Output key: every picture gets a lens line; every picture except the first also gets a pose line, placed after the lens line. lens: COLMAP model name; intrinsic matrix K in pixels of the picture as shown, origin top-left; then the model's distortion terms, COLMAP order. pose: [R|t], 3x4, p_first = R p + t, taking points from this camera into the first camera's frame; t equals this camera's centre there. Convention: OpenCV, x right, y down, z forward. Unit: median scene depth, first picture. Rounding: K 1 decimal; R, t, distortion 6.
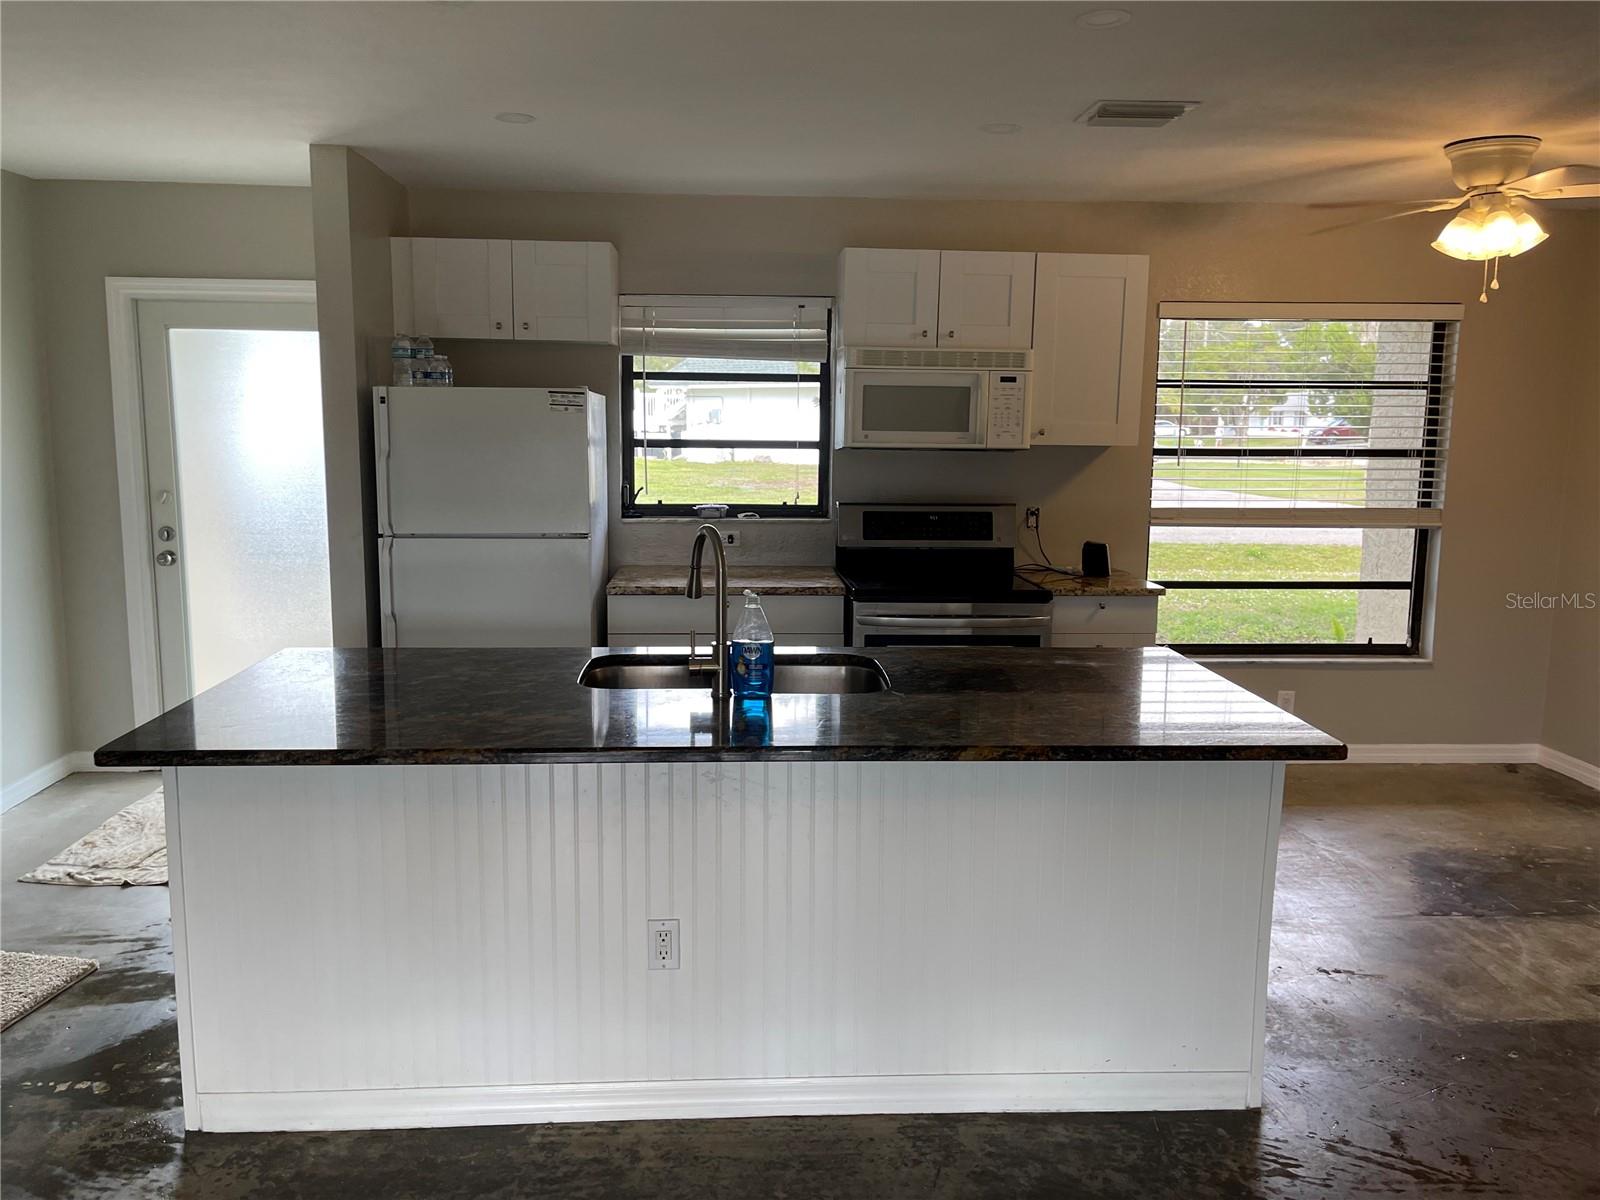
lens RADIAL K [[1216.9, 0, 803.6], [0, 1216.9, 594.0], [0, 0, 1]] dist [0.065853, -0.083868]
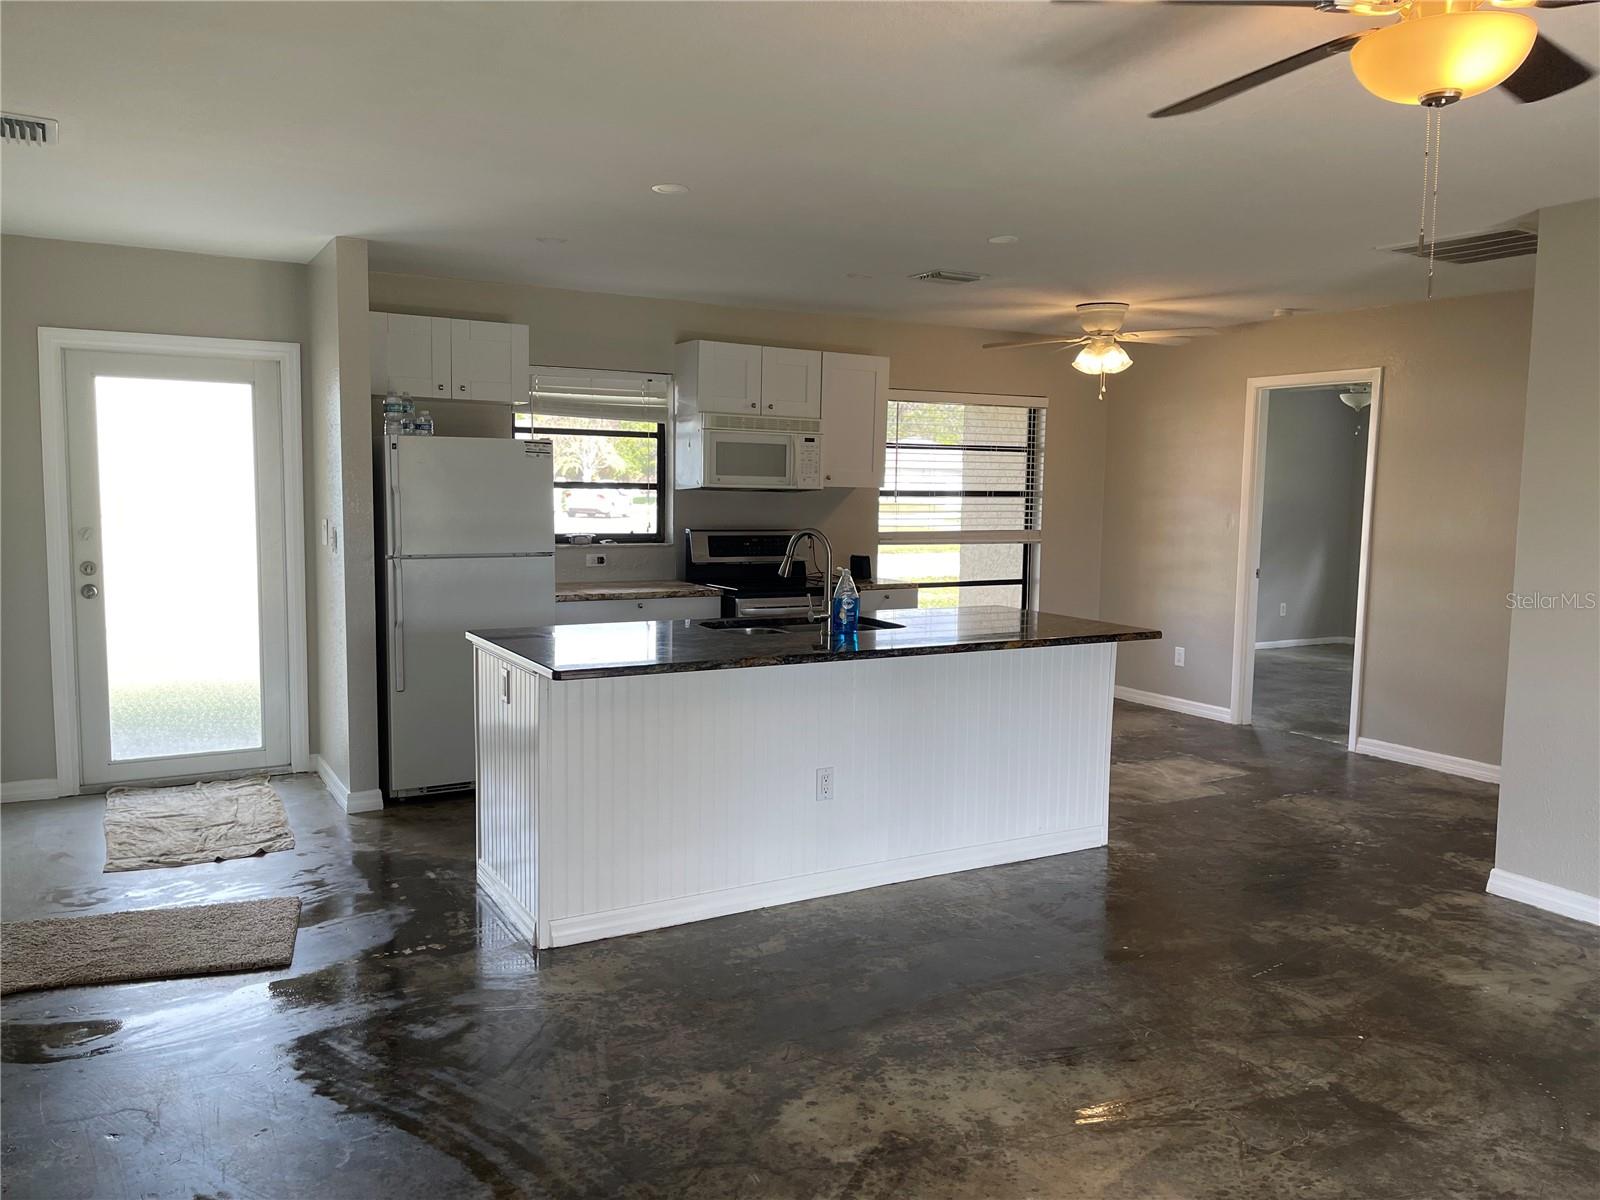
lens RADIAL K [[1204.9, 0, 826.9], [0, 1204.9, 608.6], [0, 0, 1]] dist [0.114766, -0.162806]
pose [[0.888362, -0.044932, 0.456940, -0.449745], [0.060602, 0.997968, -0.019687, 0.046413], [-0.455127, 0.045181, 0.889279, -0.235642]]
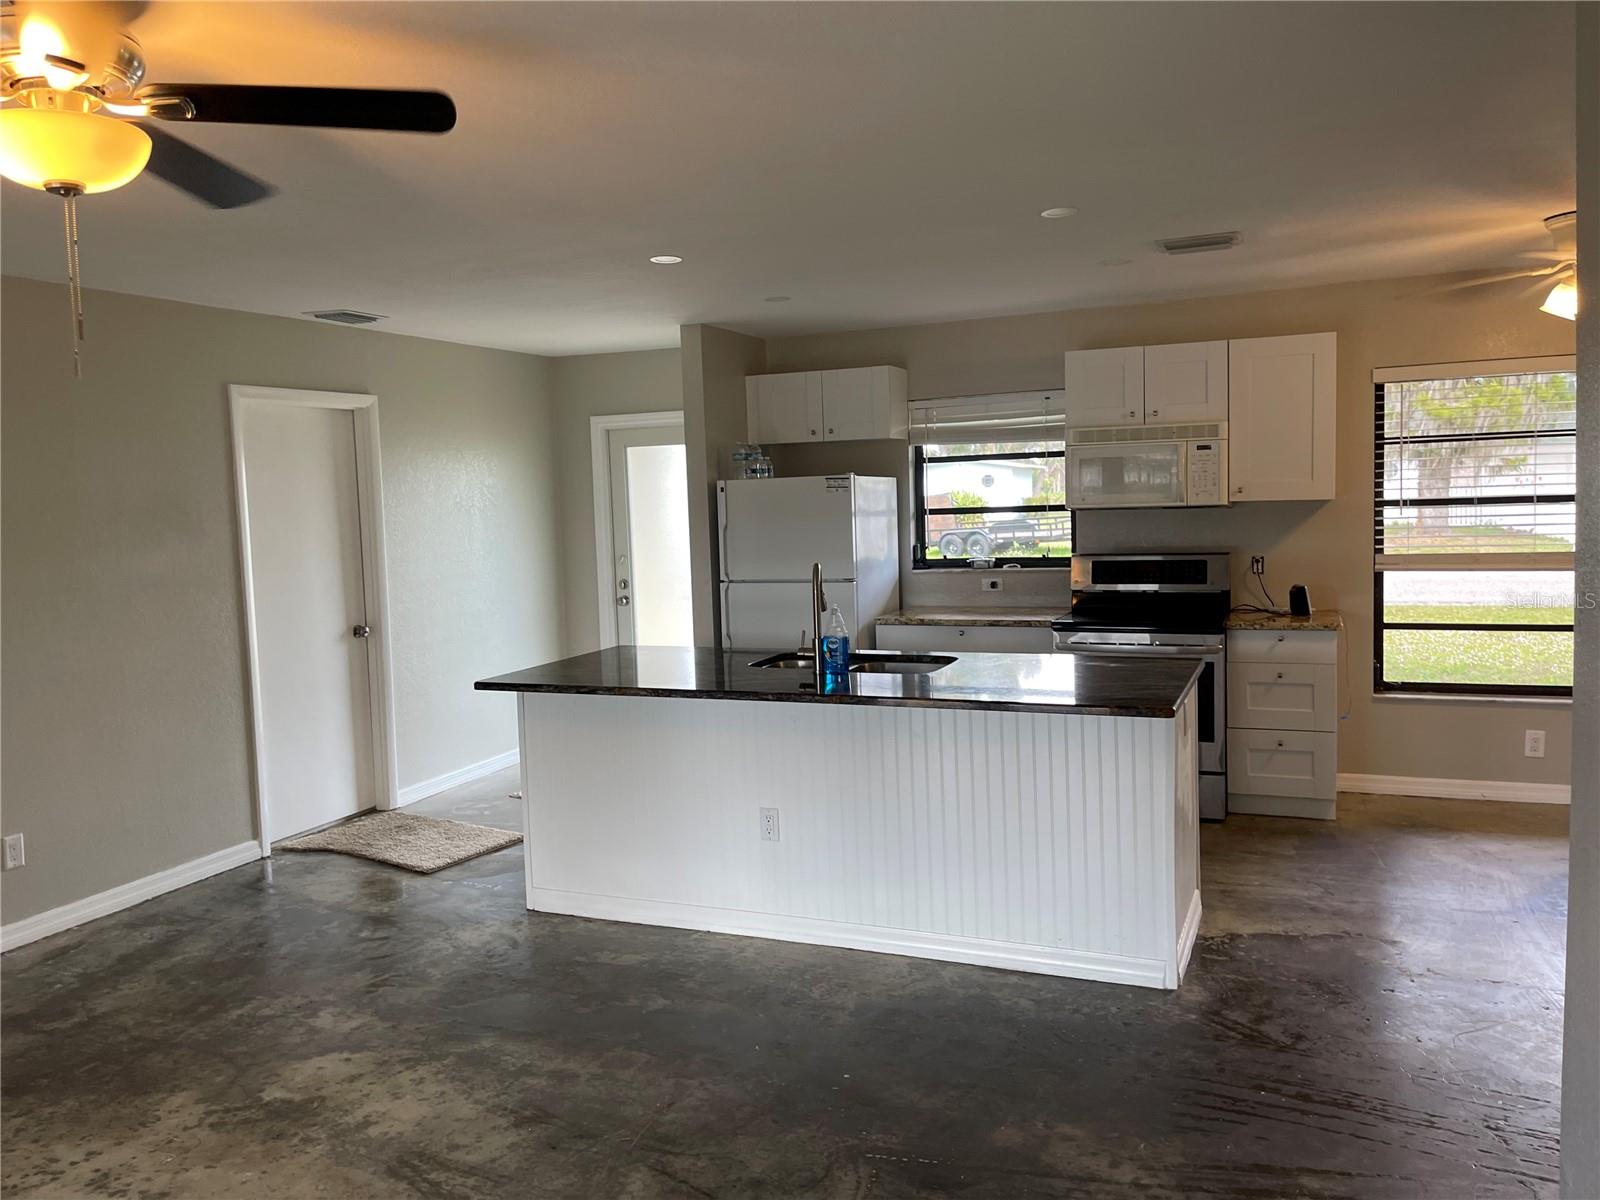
lens RADIAL K [[1225.8, 0, 800.0], [0, 1225.8, 600.0], [0, 0, 1]] dist [0.081035, -0.091550]
pose [[0.893861, -0.002126, -0.448338, 0.346253], [-0.022074, 0.998567, -0.048744, 0.038365], [0.447800, 0.053467, 0.892534, -0.232504]]
